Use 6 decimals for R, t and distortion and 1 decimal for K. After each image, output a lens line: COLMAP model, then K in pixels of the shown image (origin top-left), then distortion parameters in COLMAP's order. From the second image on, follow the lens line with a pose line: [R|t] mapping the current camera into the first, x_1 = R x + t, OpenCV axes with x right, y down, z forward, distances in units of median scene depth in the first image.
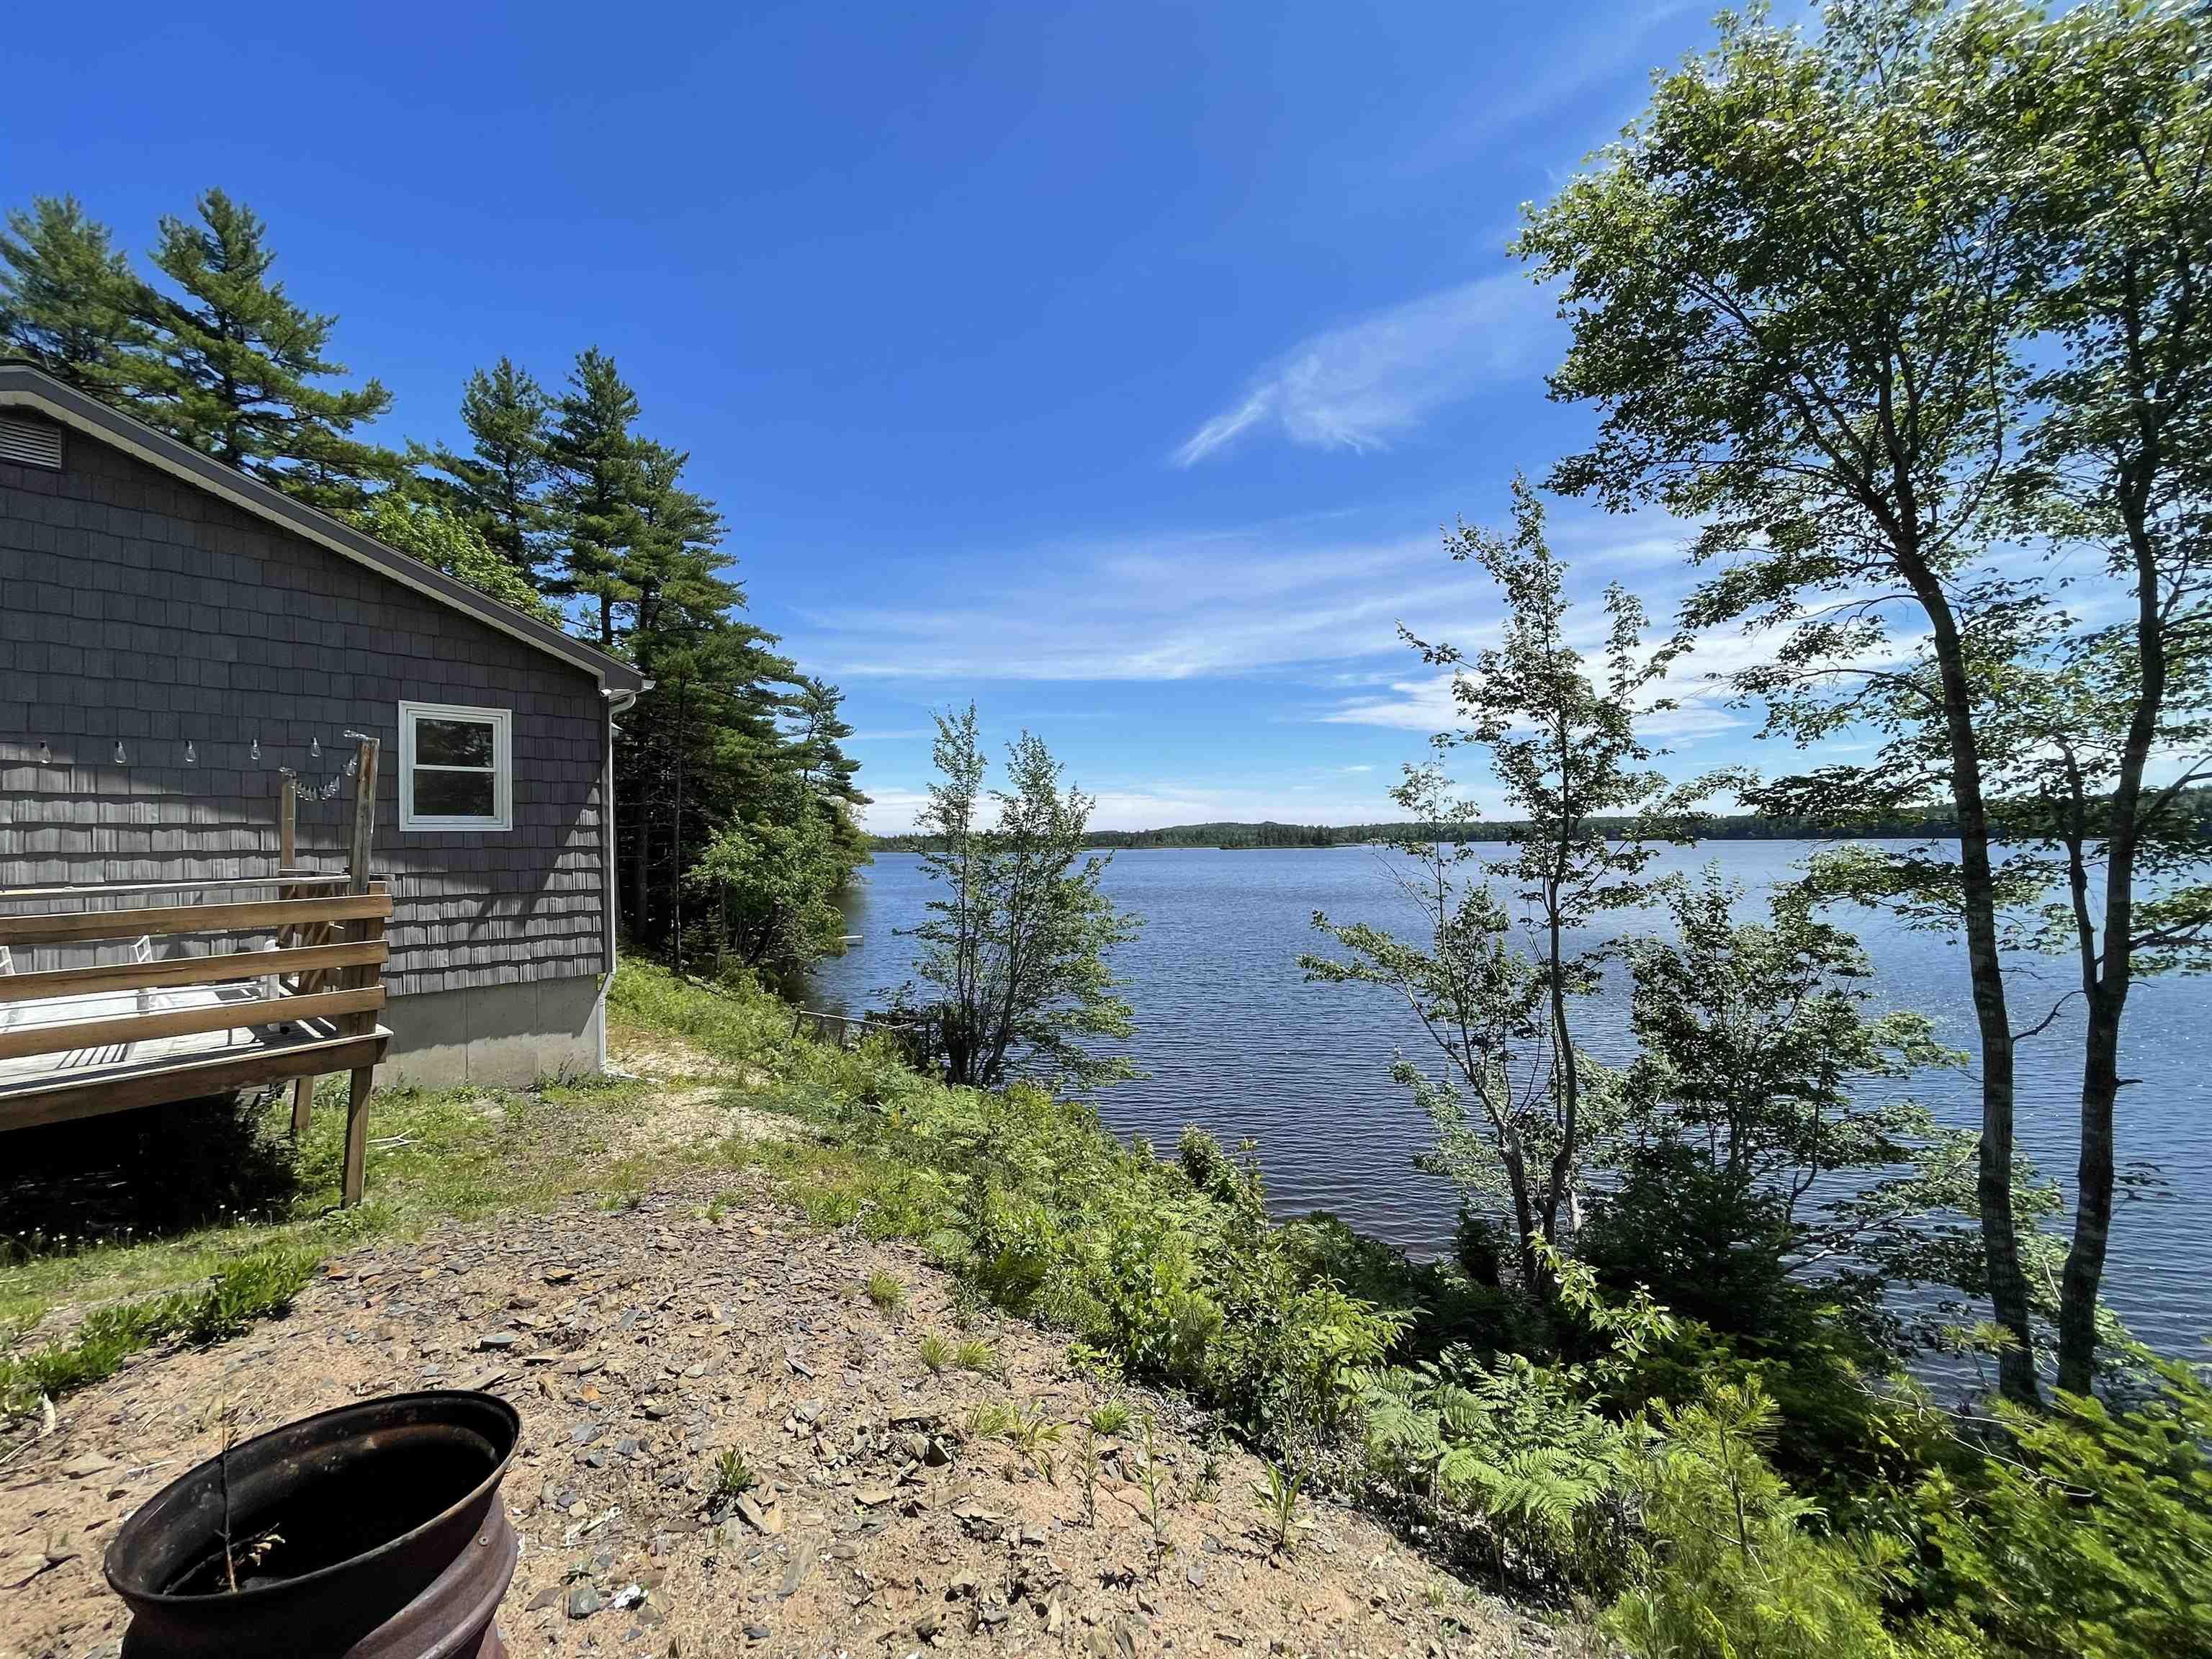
lens RADIAL K [[893.2, 0, 1106.0], [0, 893.2, 829.5], [0, 0, 1]] dist [-0.000148, -0.000240]
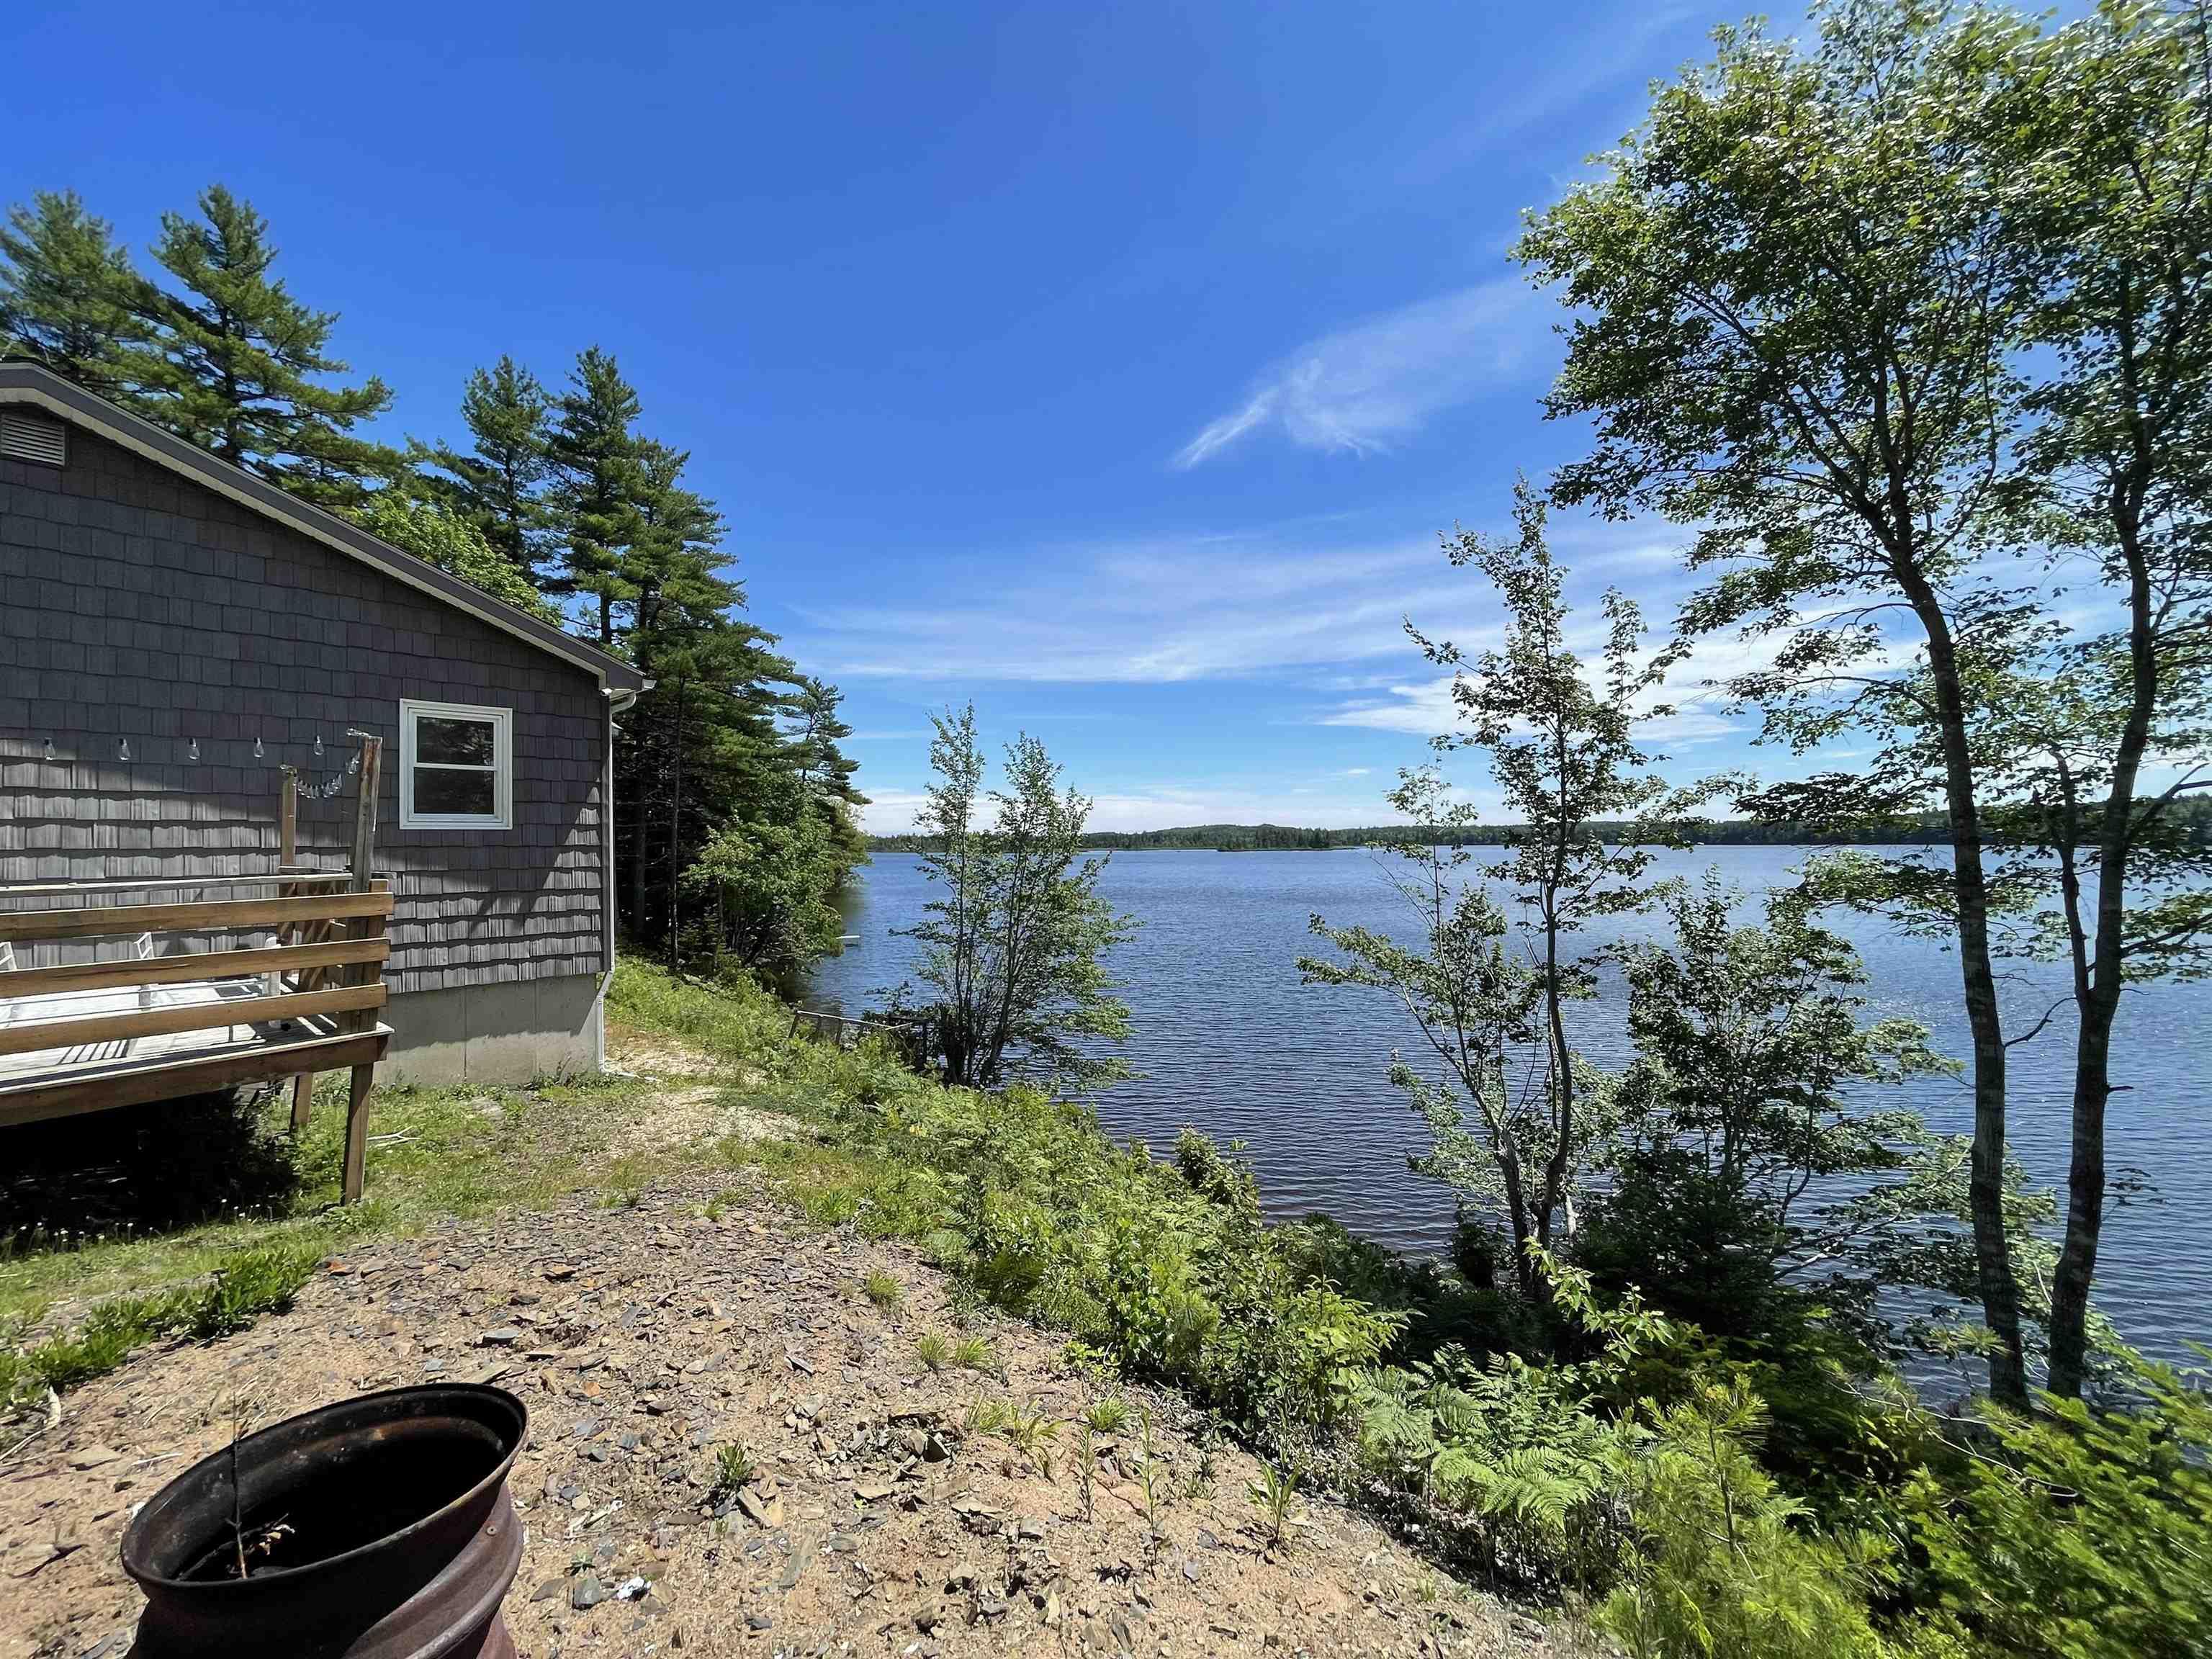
lens RADIAL K [[894.1, 0, 1104.2], [0, 894.1, 826.8], [0, 0, 1]] dist [0.000024, 0.000045]
pose [[0.999984, 0.005631, 0.000421, -0.001328], [-0.005629, 0.999975, -0.004360, -0.001128], [-0.000446, 0.004358, 0.999990, -0.006636]]
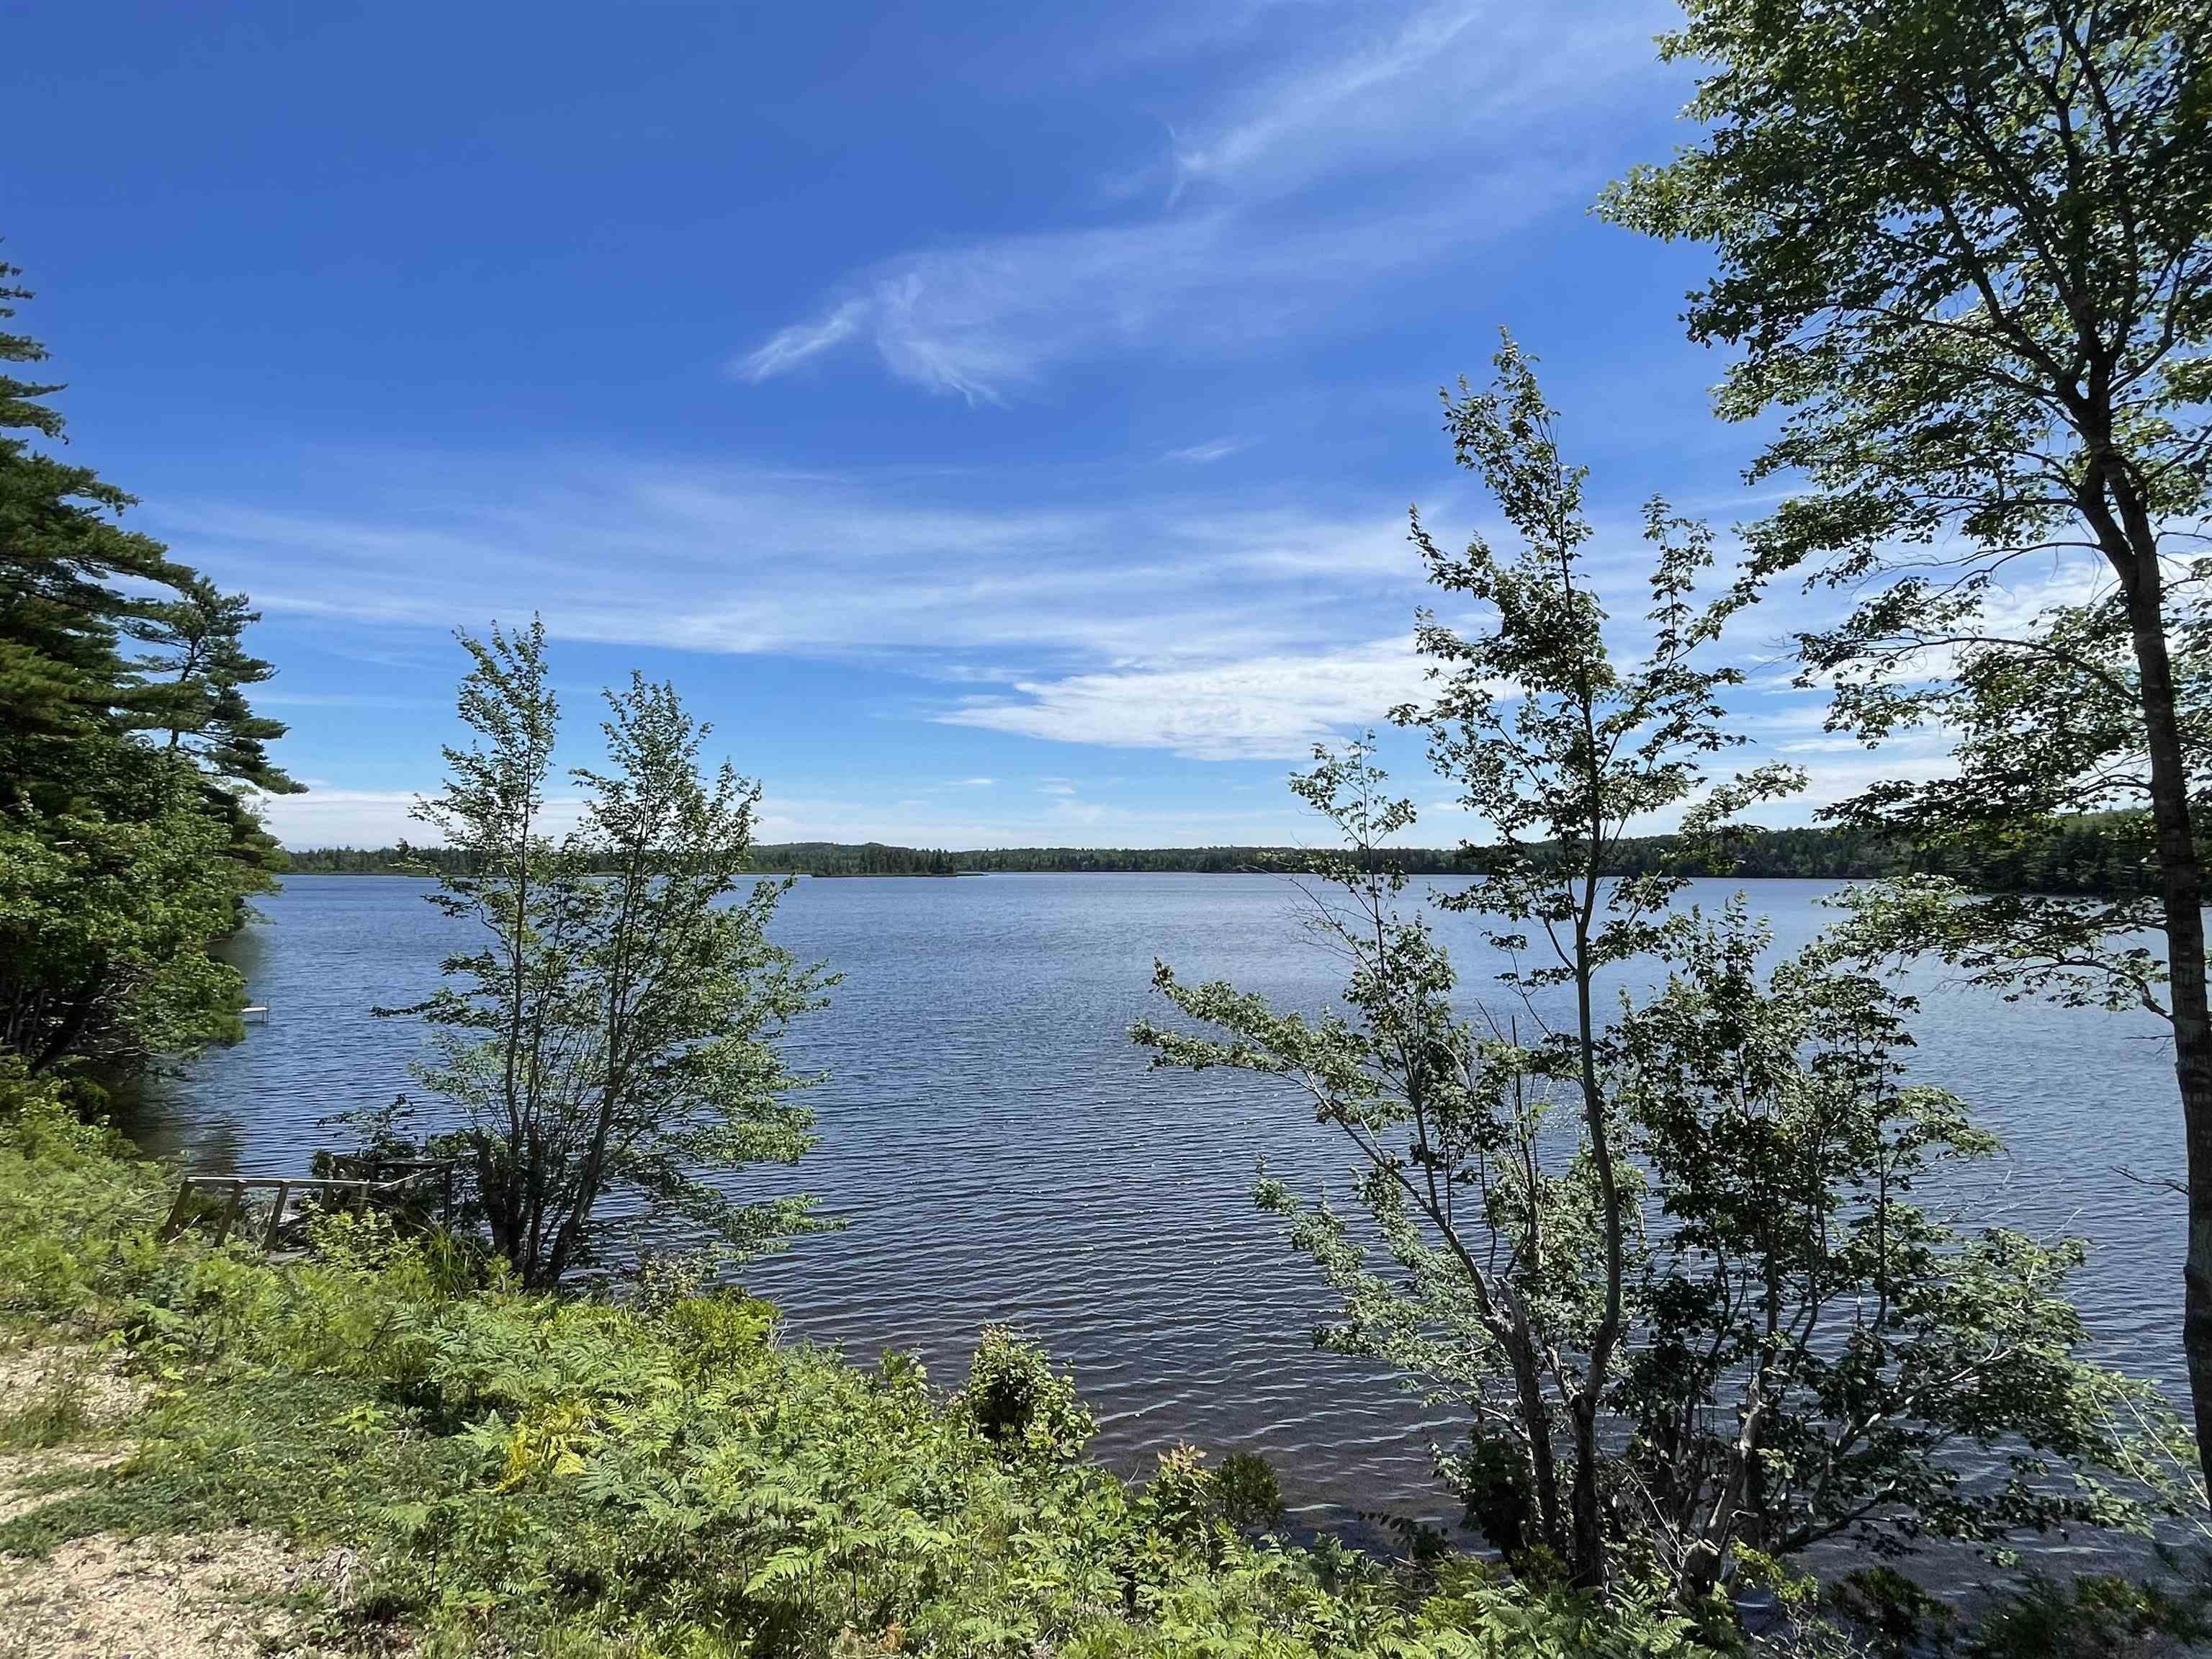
lens RADIAL K [[1121.3, 0, 1100.9], [0, 1121.3, 818.7], [0, 0, 1]] dist [-0.002644, -0.000022]
pose [[0.927045, 0.031320, 0.373639, -0.277565], [-0.019904, 0.999211, -0.034374, 0.026445], [-0.374421, 0.024429, 0.926937, 0.558536]]
